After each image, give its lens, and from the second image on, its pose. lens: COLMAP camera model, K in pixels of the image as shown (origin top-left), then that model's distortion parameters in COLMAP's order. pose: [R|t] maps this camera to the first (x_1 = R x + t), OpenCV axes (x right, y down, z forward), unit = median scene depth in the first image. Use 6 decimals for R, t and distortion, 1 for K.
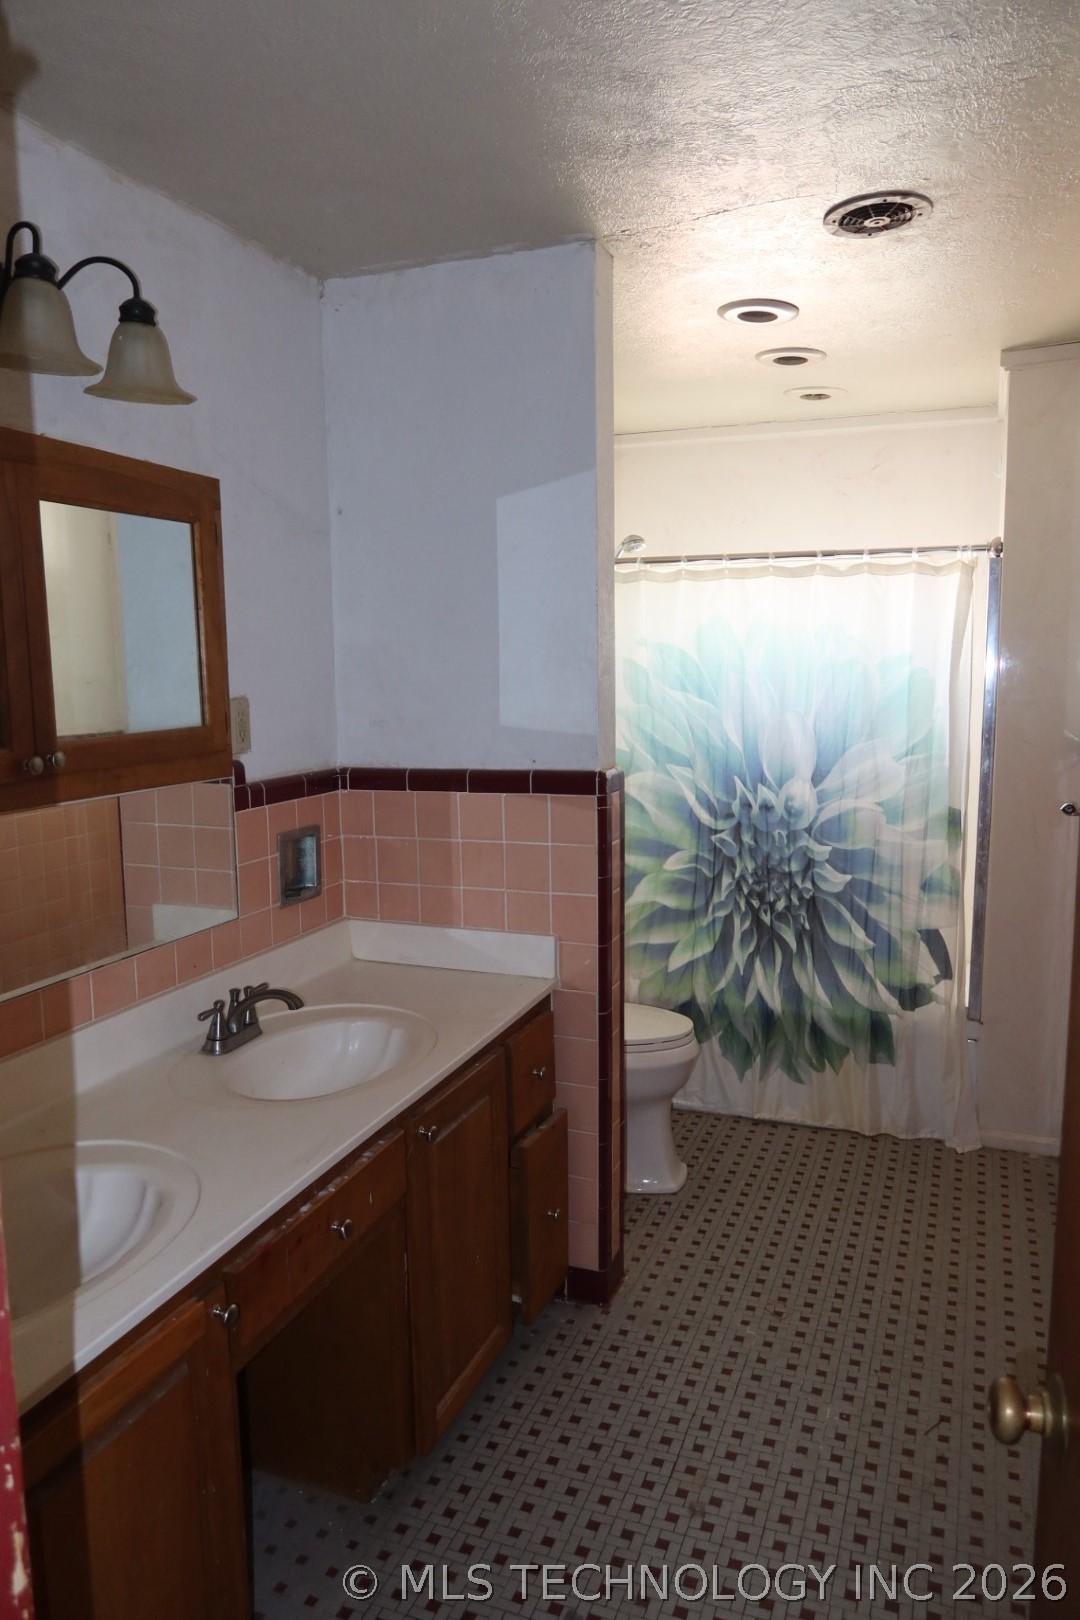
lens RADIAL K [[1124.3, 0, 532.7], [0, 1124.3, 811.5], [0, 0, 1]] dist [-0.004746, -0.002130]
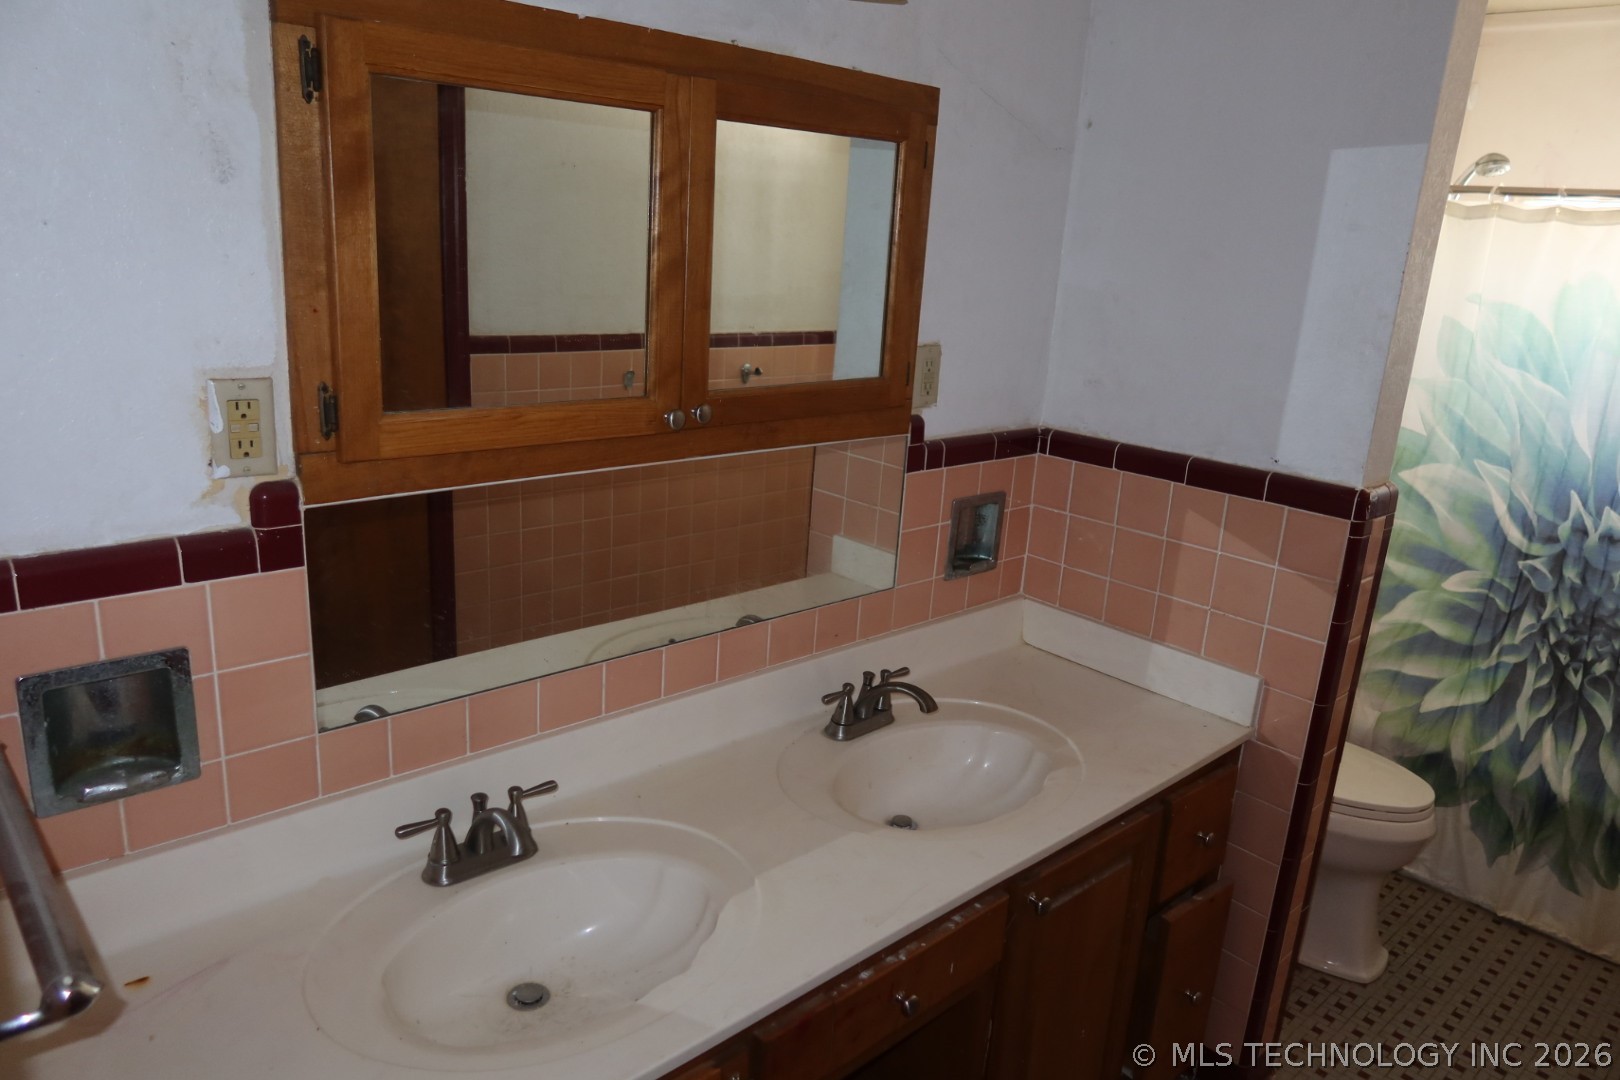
lens RADIAL K [[1124.3, 0, 805.3], [0, 1124.3, 553.2], [0, 0, 1]] dist [-0.004746, -0.002130]
pose [[0.901350, 0.185326, -0.391436, 0.022546], [-0.129540, 0.977808, 0.164655, -0.064198], [0.413264, -0.097705, 0.905355, 0.125845]]
